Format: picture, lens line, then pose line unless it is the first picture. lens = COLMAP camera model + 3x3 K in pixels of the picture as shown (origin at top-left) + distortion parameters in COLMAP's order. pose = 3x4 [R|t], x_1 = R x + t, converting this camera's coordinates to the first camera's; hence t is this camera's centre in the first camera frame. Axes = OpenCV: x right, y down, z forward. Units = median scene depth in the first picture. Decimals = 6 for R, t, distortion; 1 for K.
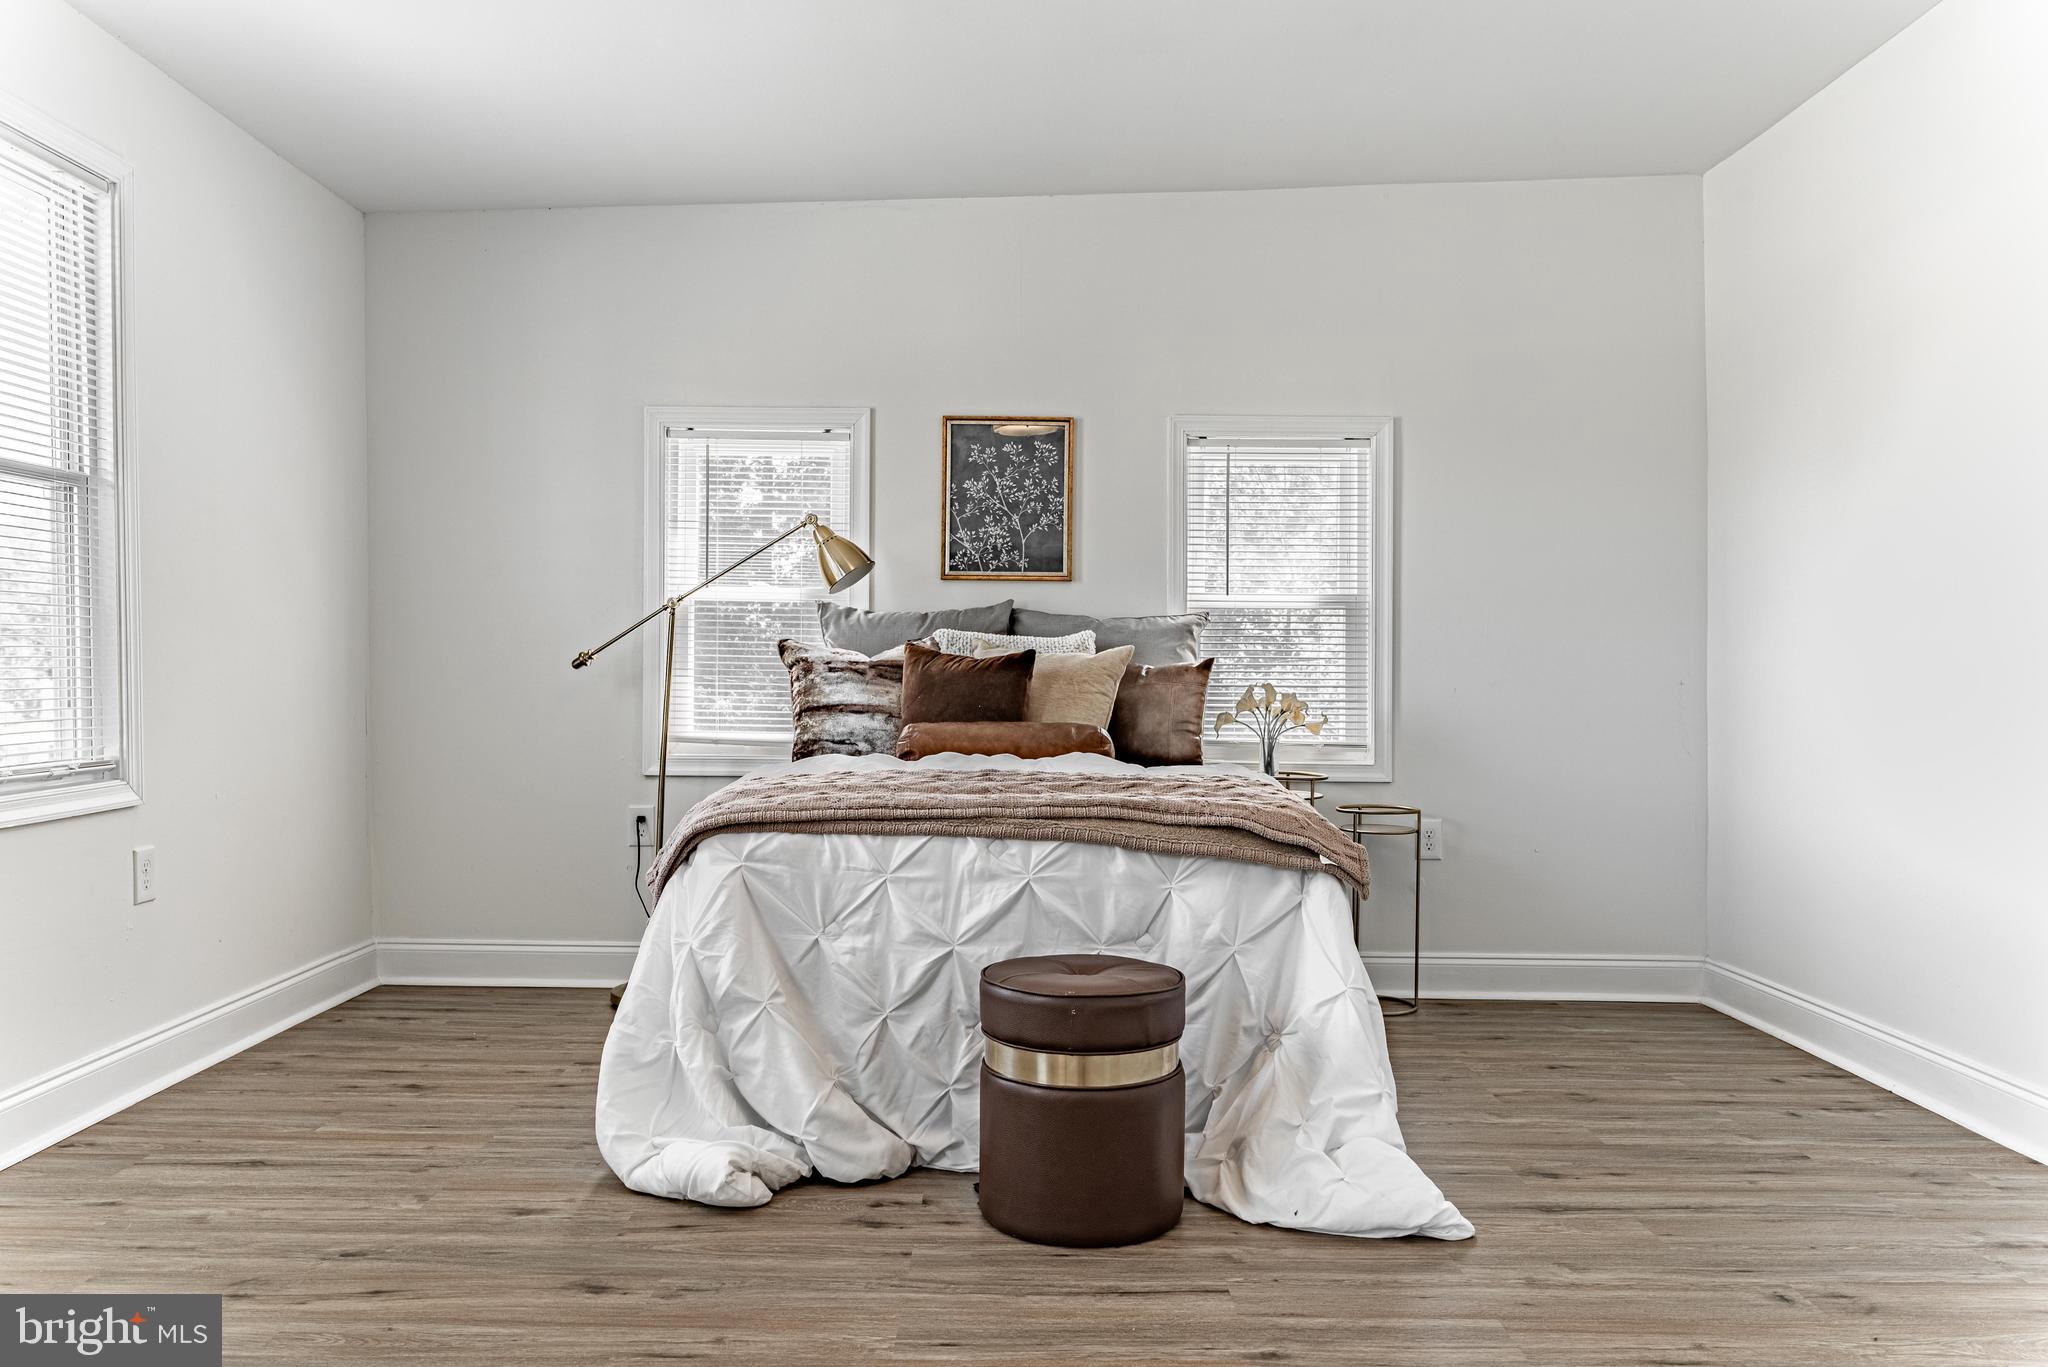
lens RADIAL K [[1547.5, 0, 1028.1], [0, 1547.5, 691.9], [0, 0, 1]] dist [-0.006224, 0.000420]
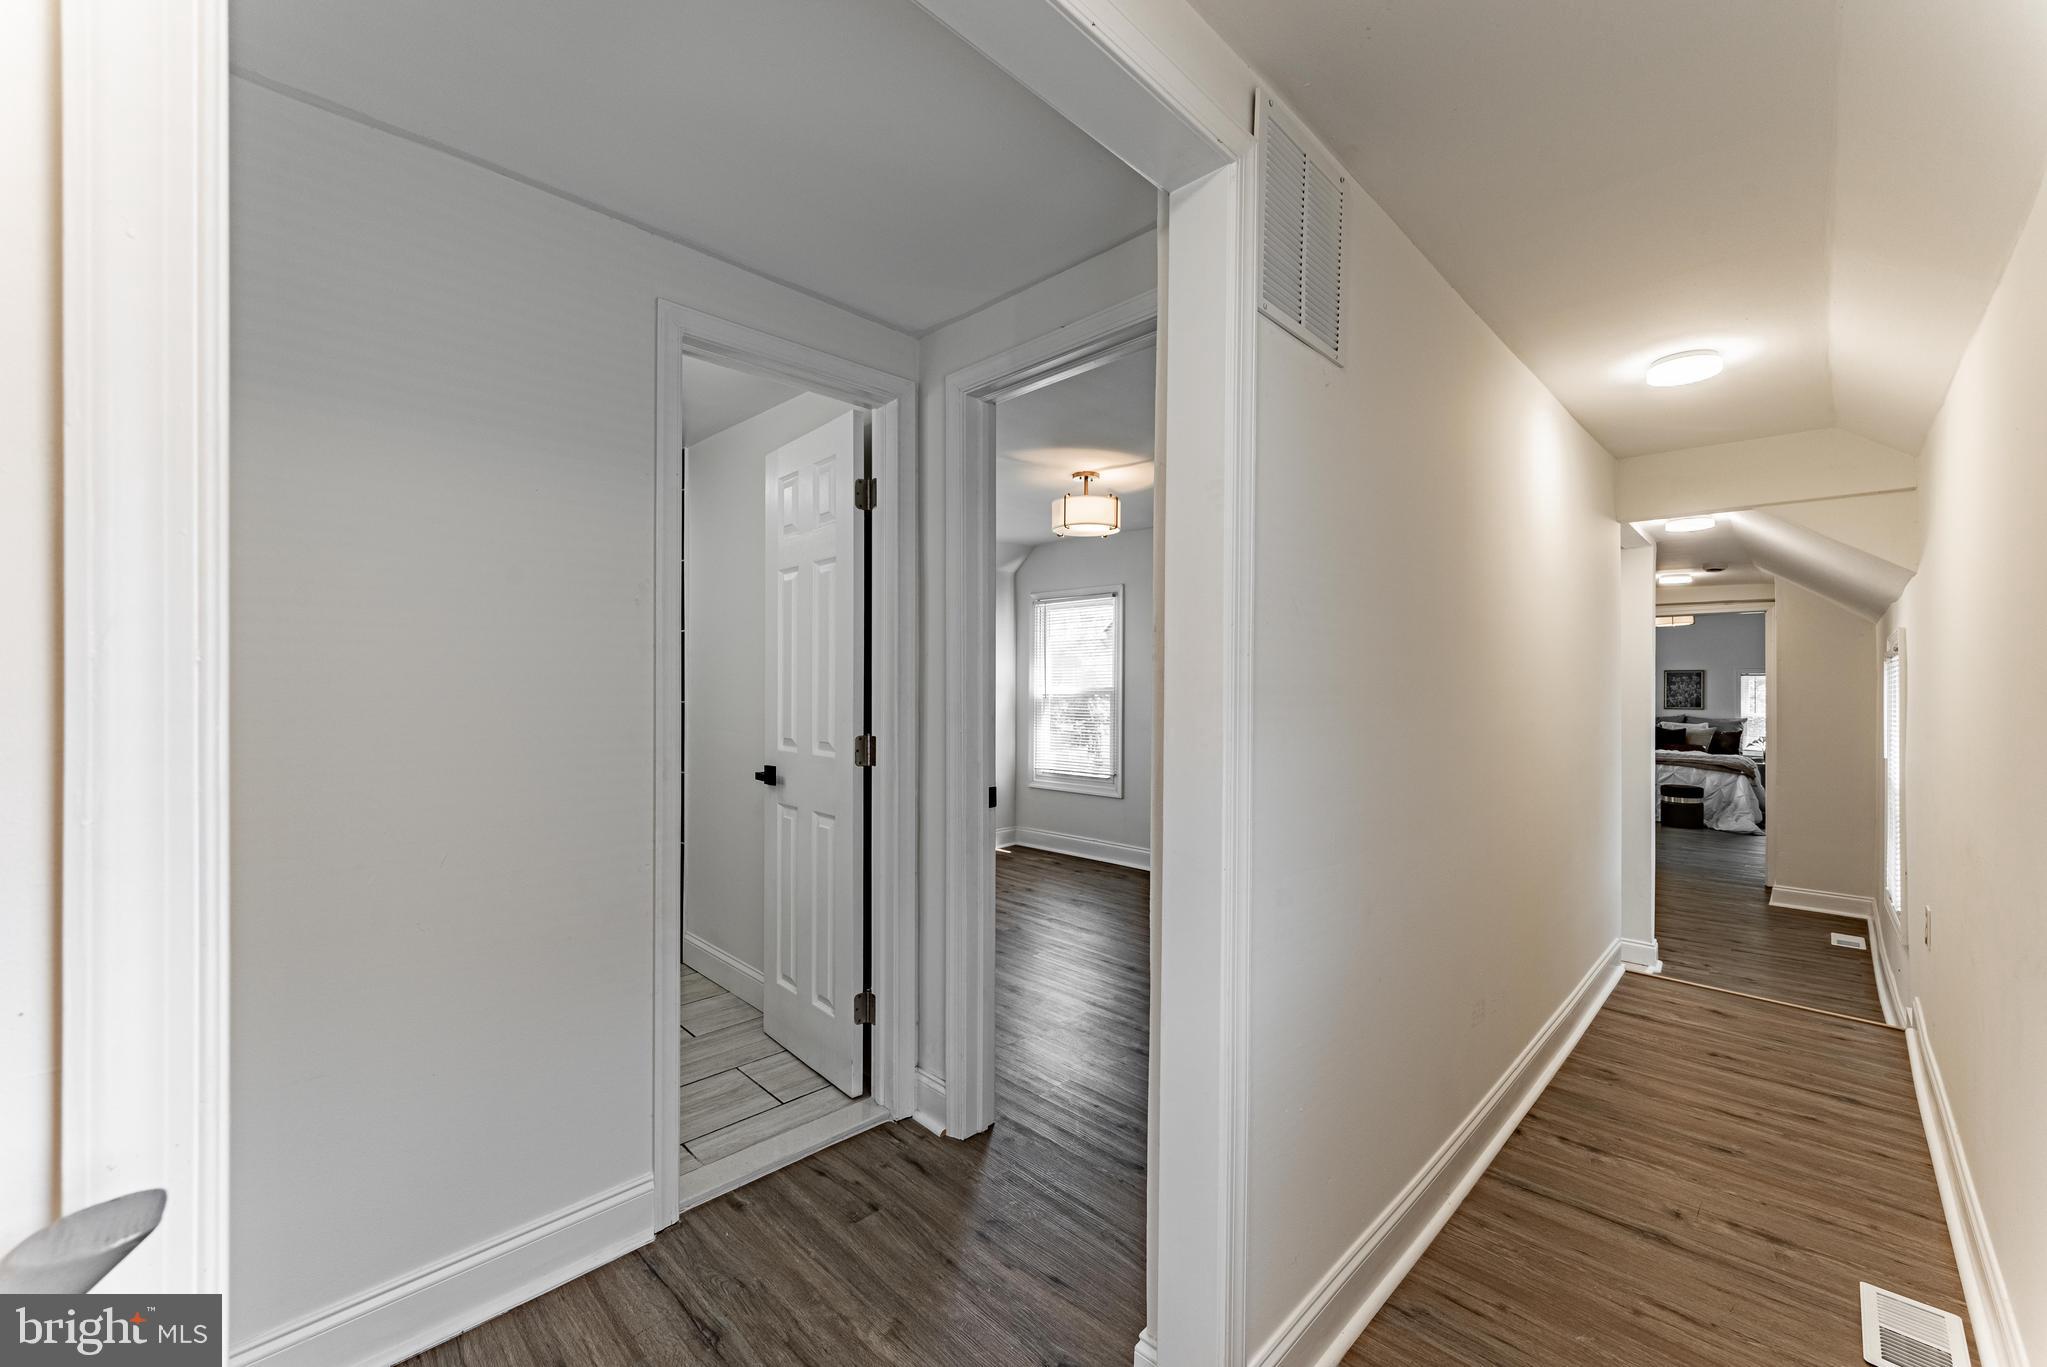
lens RADIAL K [[816.5, 0, 1024.6], [0, 816.5, 686.8], [0, 0, 1]] dist [0.000090, -0.000193]
pose [[0.713919, -0.012241, -0.700121, 0.405815], [-0.002372, 0.999799, -0.019900, -0.130829], [0.700224, 0.015868, 0.713746, -2.863859]]
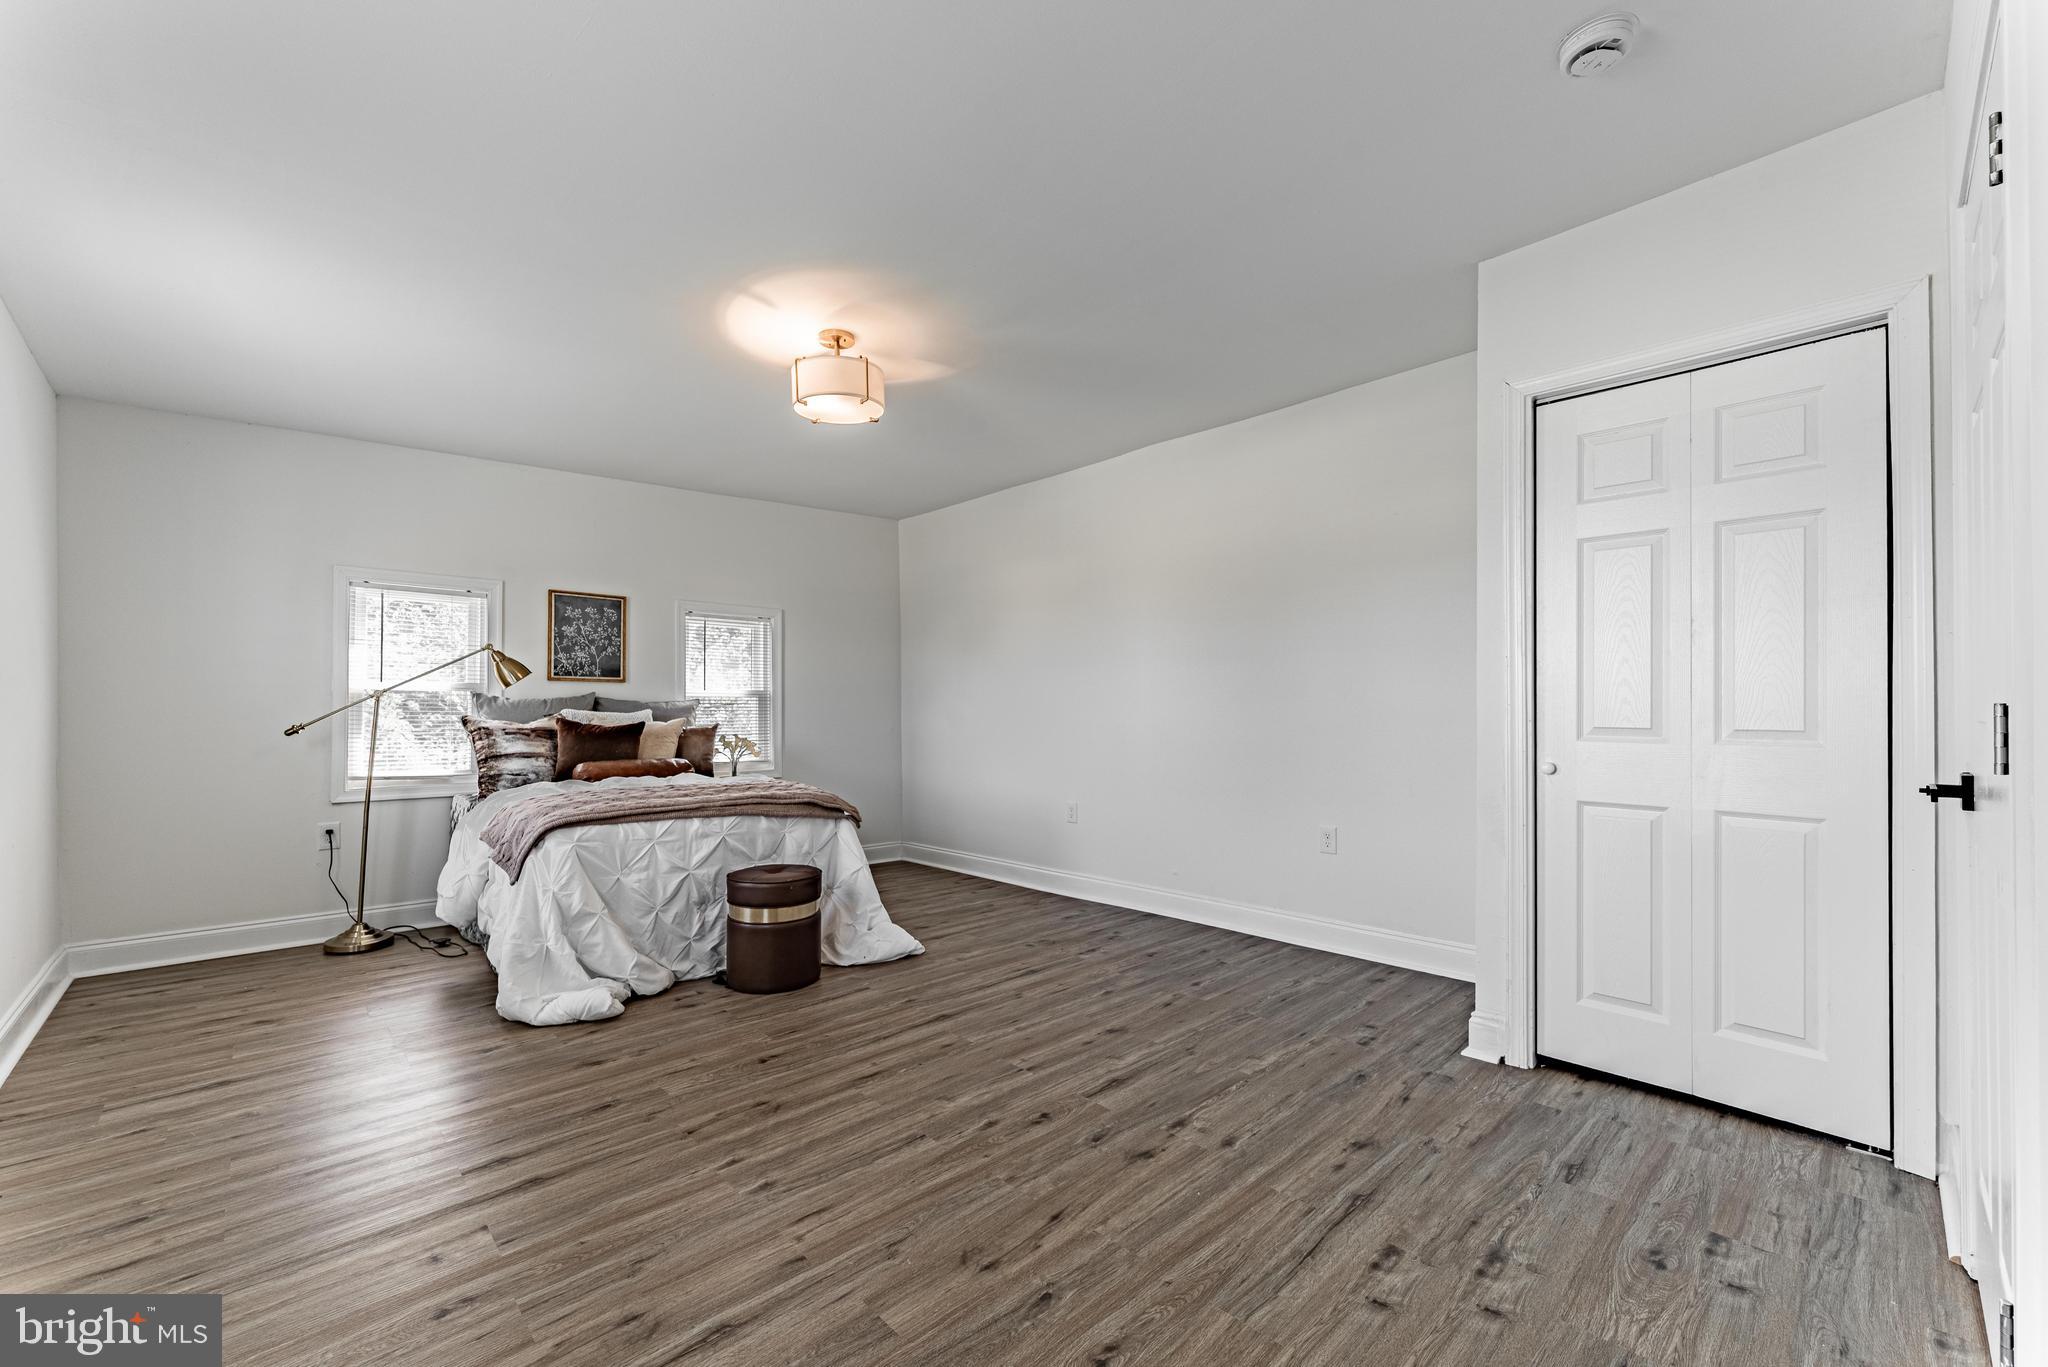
lens RADIAL K [[816.9, 0, 1030.7], [0, 816.9, 704.4], [0, 0, 1]] dist [0.000090, -0.000193]
pose [[0.725978, -0.002375, 0.687714, -0.466658], [0.013123, 0.999860, -0.010400, -0.042076], [-0.687593, 0.016575, 0.725907, -0.115291]]
